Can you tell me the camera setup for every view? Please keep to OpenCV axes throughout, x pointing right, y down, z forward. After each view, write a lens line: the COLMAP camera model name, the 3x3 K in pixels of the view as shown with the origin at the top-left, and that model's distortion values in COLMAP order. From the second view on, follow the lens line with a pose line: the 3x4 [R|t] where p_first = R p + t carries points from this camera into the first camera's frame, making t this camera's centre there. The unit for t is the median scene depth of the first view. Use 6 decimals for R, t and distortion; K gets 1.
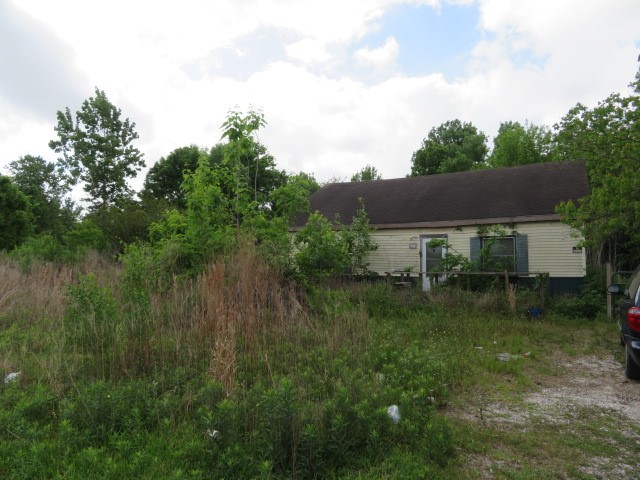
lens RADIAL K [[441.3, 0, 320.4], [0, 441.3, 237.8], [0, 0, 1]] dist [-0.052368, 0.022587]
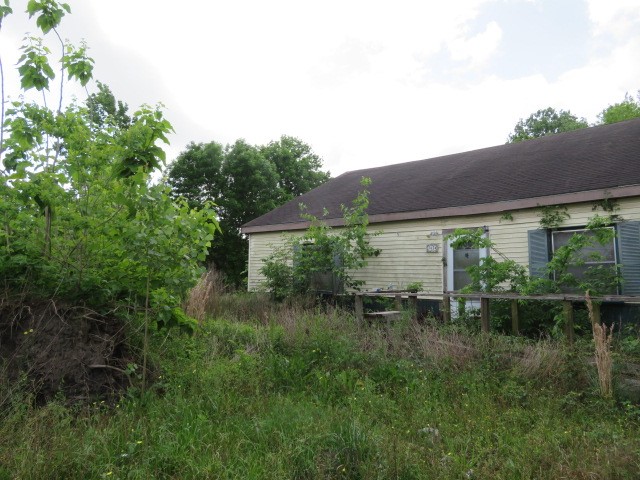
lens RADIAL K [[441.3, 0, 316.9], [0, 441.3, 225.7], [0, 0, 1]] dist [-0.052368, 0.022587]
pose [[0.975281, -0.018193, -0.220218, 0.191346], [0.003325, 0.997700, -0.067697, 0.027855], [0.220944, 0.065291, 0.973099, 0.381421]]
